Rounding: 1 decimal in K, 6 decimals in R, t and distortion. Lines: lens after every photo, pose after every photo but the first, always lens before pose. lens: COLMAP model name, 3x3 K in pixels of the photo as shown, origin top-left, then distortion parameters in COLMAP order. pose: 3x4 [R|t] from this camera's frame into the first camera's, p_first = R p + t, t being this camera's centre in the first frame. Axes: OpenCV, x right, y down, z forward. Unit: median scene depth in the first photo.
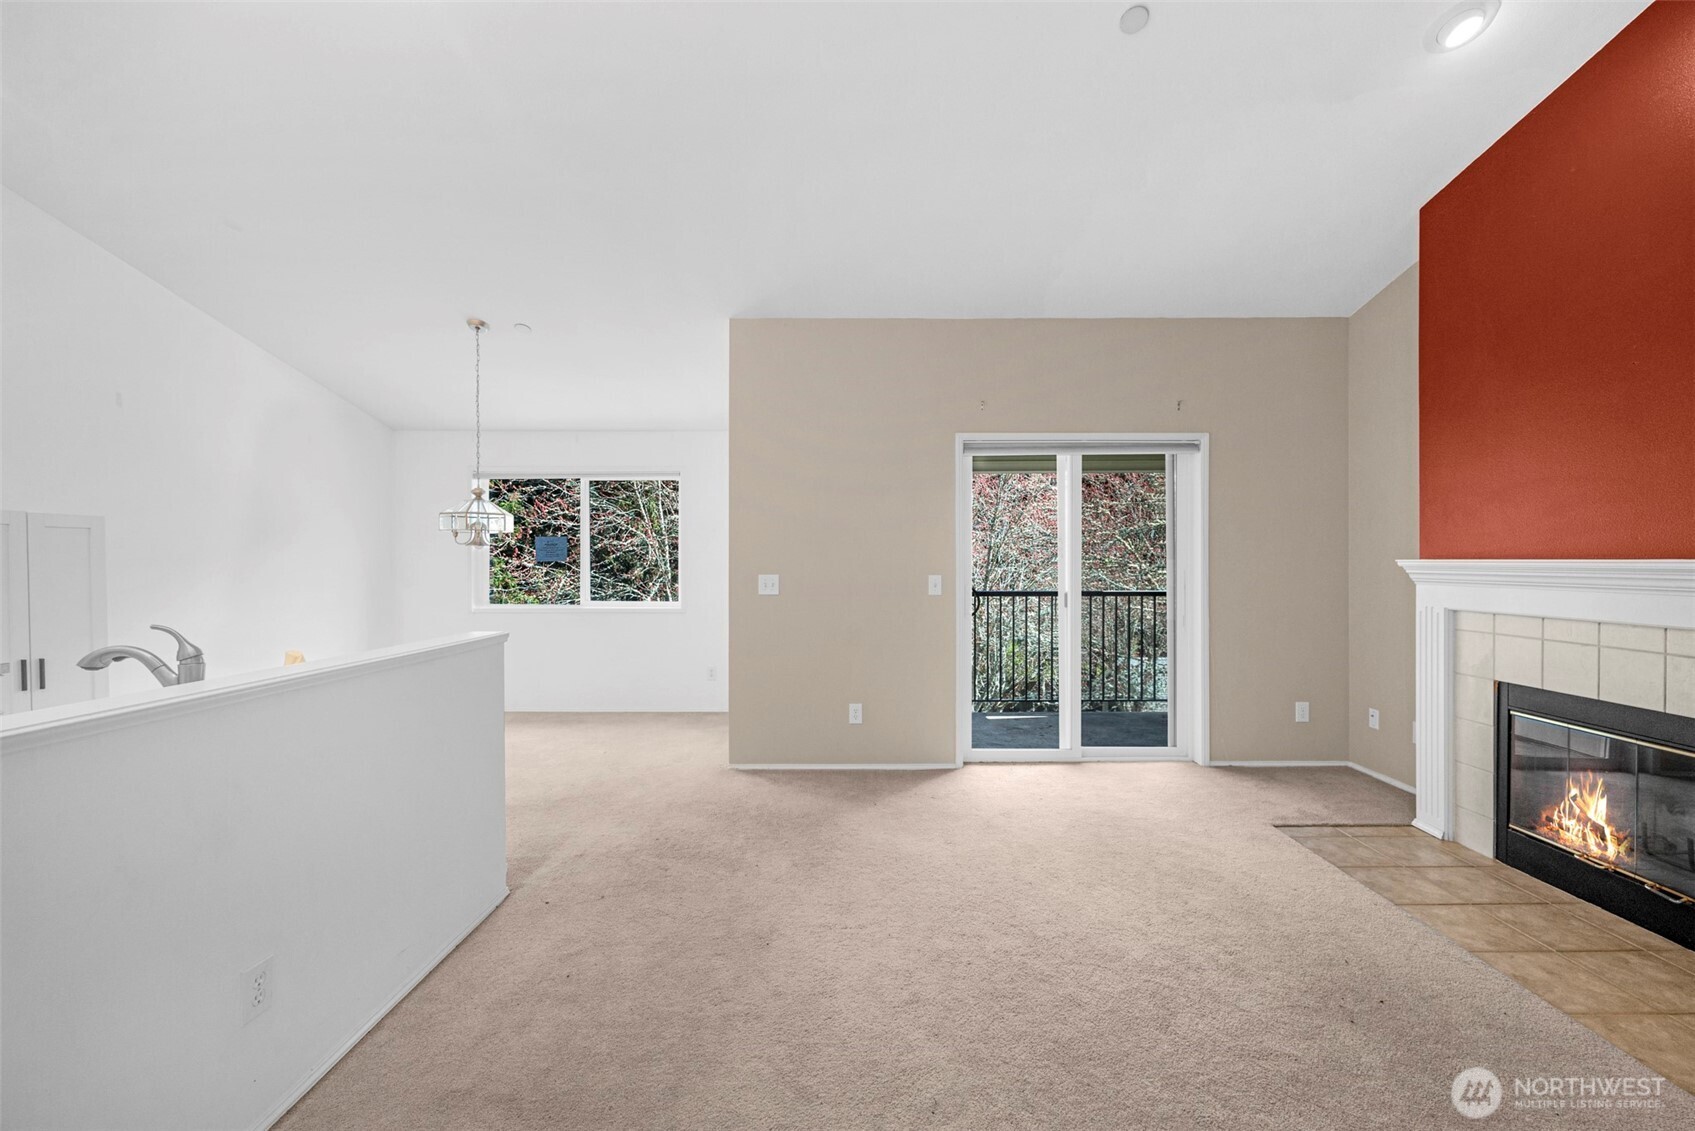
lens RADIAL K [[662.1, 0, 849.8], [0, 662.1, 564.7], [0, 0, 1]] dist [-0.000616, 0.000065]
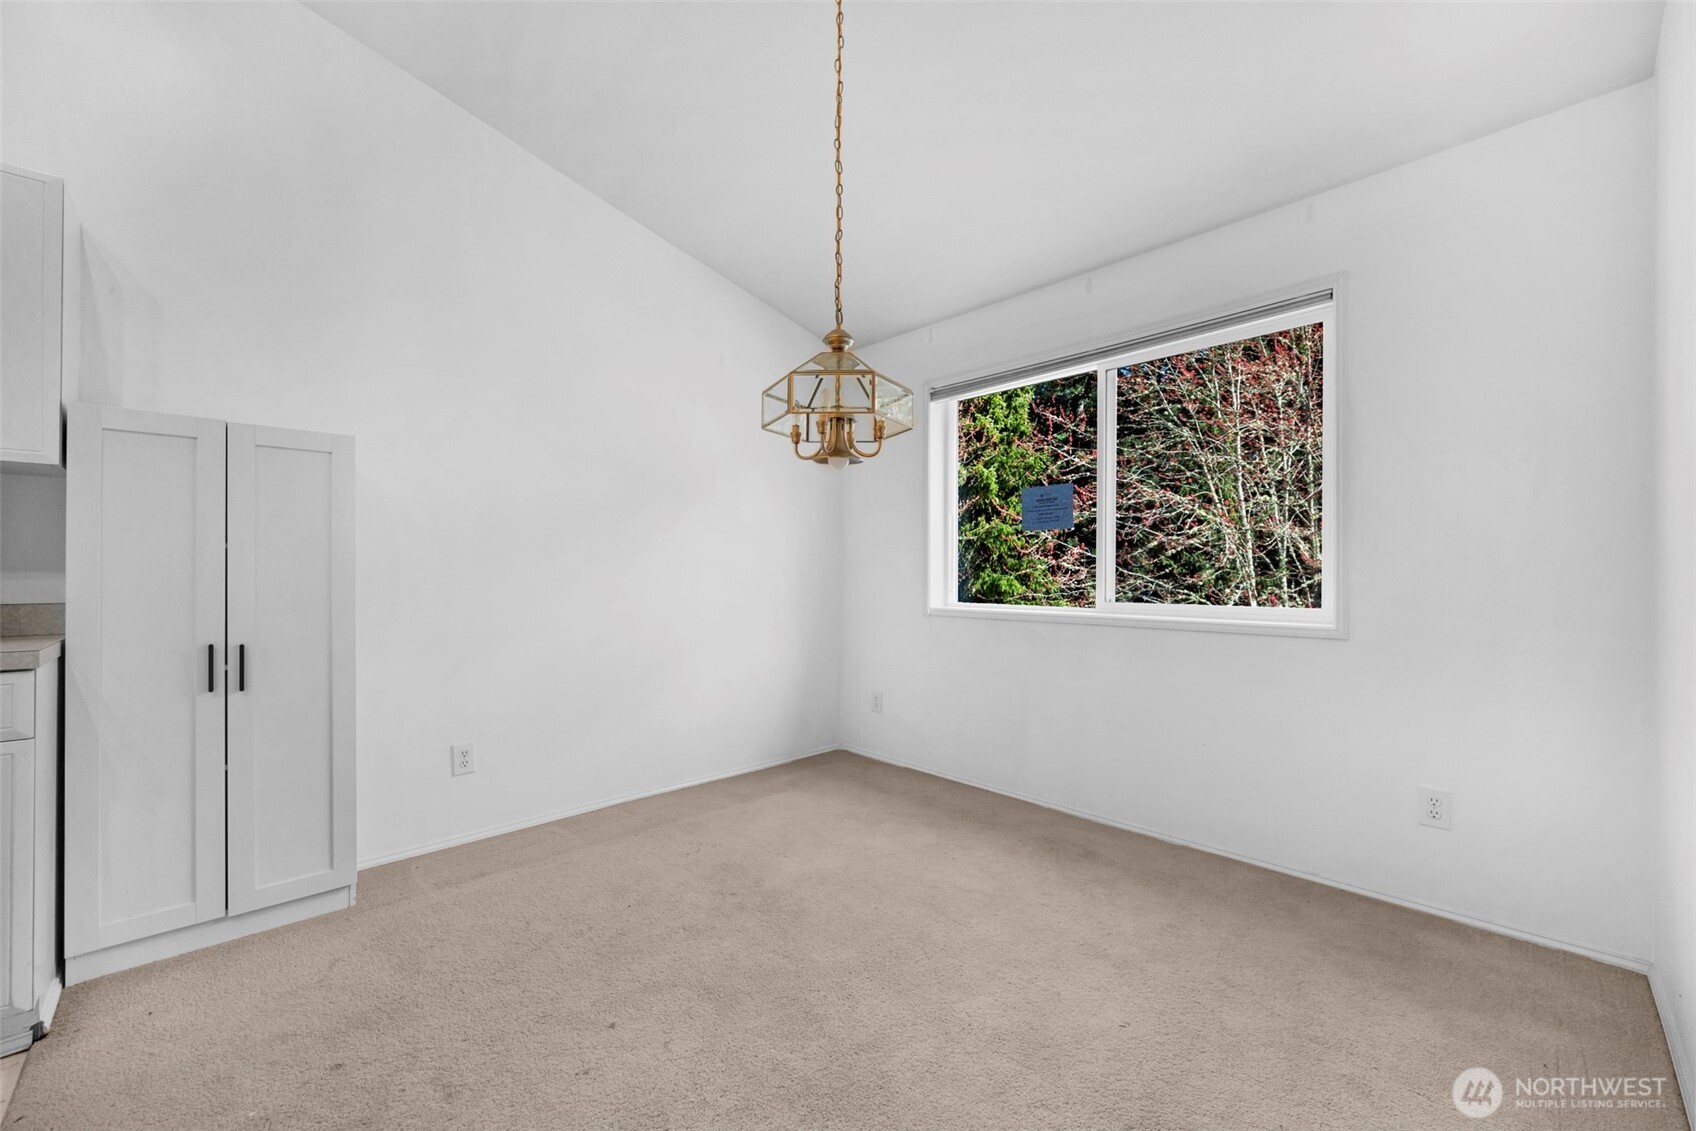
lens RADIAL K [[662.5, 0, 854.4], [0, 662.5, 568.0], [0, 0, 1]] dist [-0.000616, 0.000065]
pose [[0.699092, -0.005812, -0.715008, -0.078270], [-0.004514, 0.999911, -0.012541, 0.017141], [0.715017, 0.011995, 0.699004, 0.235489]]
